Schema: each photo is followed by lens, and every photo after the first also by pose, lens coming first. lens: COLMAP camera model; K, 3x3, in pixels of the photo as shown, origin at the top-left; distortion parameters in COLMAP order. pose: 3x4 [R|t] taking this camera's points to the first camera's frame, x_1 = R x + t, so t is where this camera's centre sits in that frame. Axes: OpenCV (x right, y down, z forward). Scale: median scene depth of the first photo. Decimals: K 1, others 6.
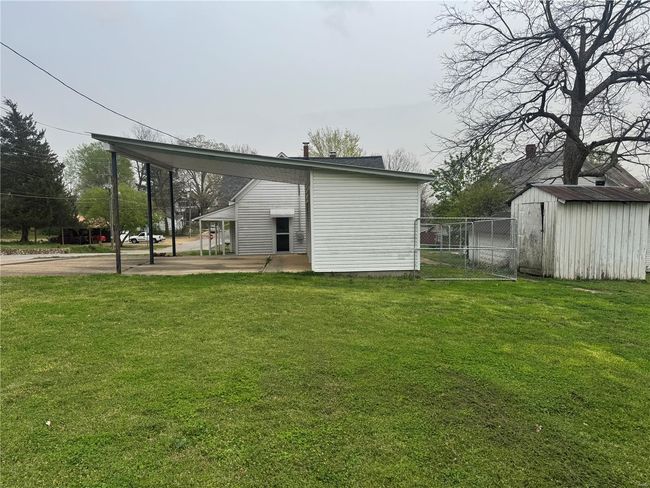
lens RADIAL K [[454.8, 0, 324.9], [0, 454.8, 244.6], [0, 0, 1]] dist [0.009918, -0.001834]
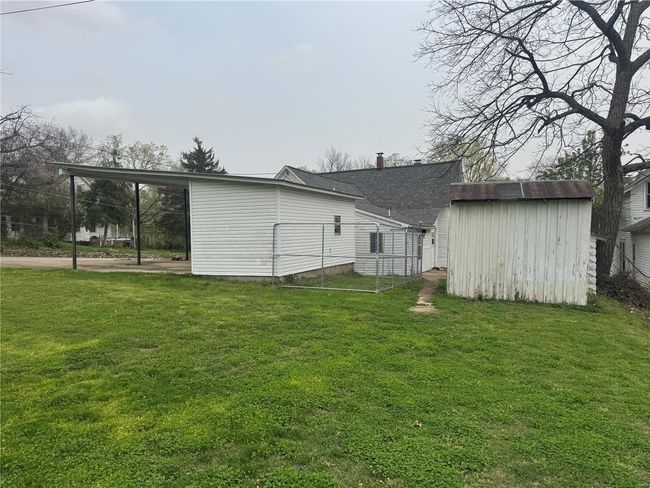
lens RADIAL K [[454.8, 0, 324.6], [0, 454.8, 245.1], [0, 0, 1]] dist [0.009918, -0.001834]
pose [[0.889824, 0.010642, -0.456179, 0.669764], [-0.026084, 0.999280, -0.027568, 0.011798], [0.455557, 0.036430, 0.889461, 0.164907]]
